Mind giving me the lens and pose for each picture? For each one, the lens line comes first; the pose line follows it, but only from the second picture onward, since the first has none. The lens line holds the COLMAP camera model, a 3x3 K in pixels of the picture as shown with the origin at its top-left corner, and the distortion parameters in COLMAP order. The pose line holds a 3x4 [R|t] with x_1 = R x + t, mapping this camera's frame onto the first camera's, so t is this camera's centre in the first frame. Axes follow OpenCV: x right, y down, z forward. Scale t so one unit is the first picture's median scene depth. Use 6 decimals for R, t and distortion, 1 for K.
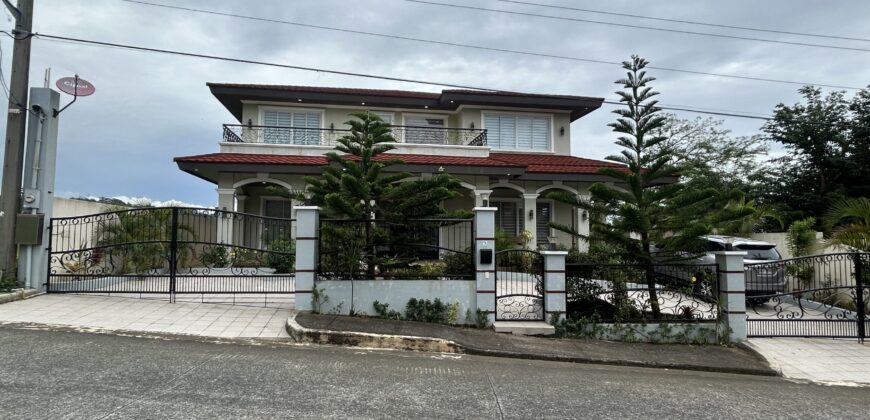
lens RADIAL K [[455.2, 0, 434.7], [0, 455.2, 212.4], [0, 0, 1]] dist [-0.001623, 0.003968]
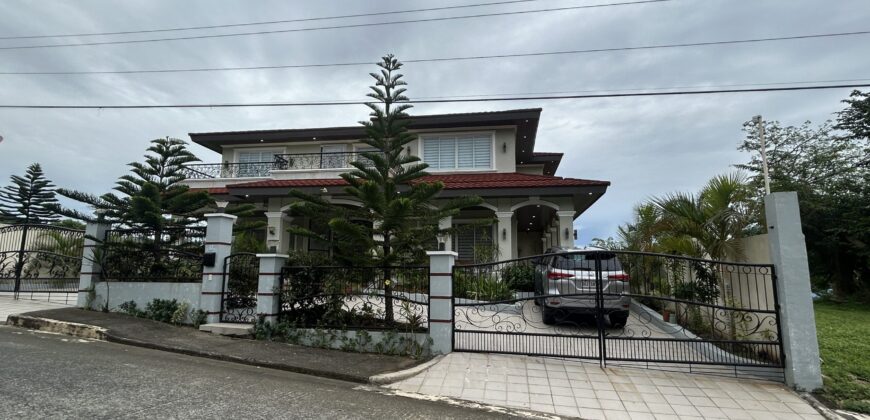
lens RADIAL K [[455.2, 0, 436.9], [0, 455.2, 209.4], [0, 0, 1]] dist [-0.001623, 0.003968]
pose [[0.947667, -0.046412, -0.315868, 0.951525], [0.015437, 0.994881, -0.099871, 0.093618], [0.318886, 0.089768, 0.943532, 0.150294]]
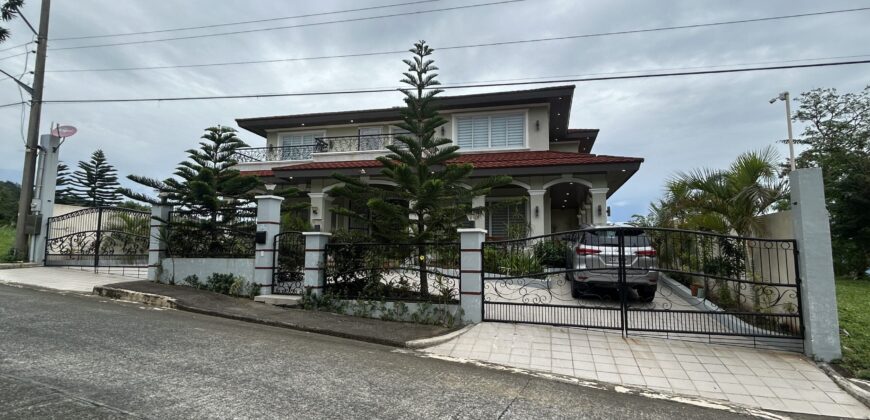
lens RADIAL K [[455.2, 0, 438.8], [0, 455.2, 209.5], [0, 0, 1]] dist [-0.001623, 0.003968]
pose [[0.919510, -0.039512, -0.391076, 0.986027], [0.020737, 0.998426, -0.052119, 0.094396], [0.392520, 0.039814, 0.918882, 0.098469]]
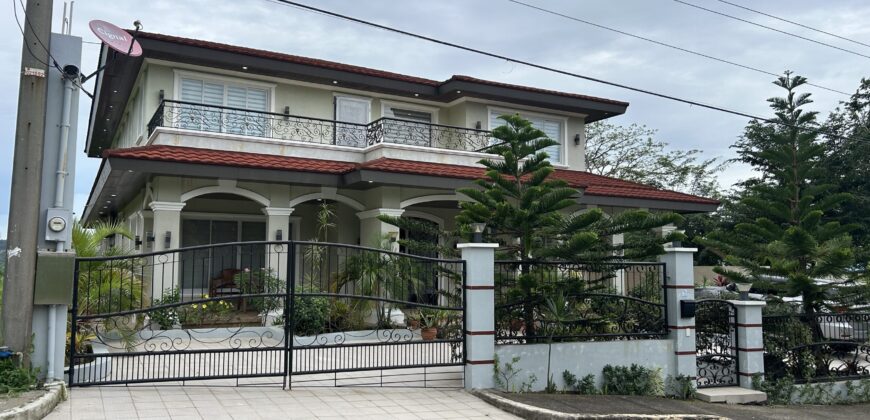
lens RADIAL K [[659.4, 0, 436.4], [0, 659.4, 214.1], [0, 0, 1]] dist [0.053813, -0.022520]
pose [[0.941006, 0.028144, 0.337218, -0.703197], [-0.018958, 0.999355, -0.030505, -0.026136], [-0.337859, 0.022312, 0.940932, 0.035247]]
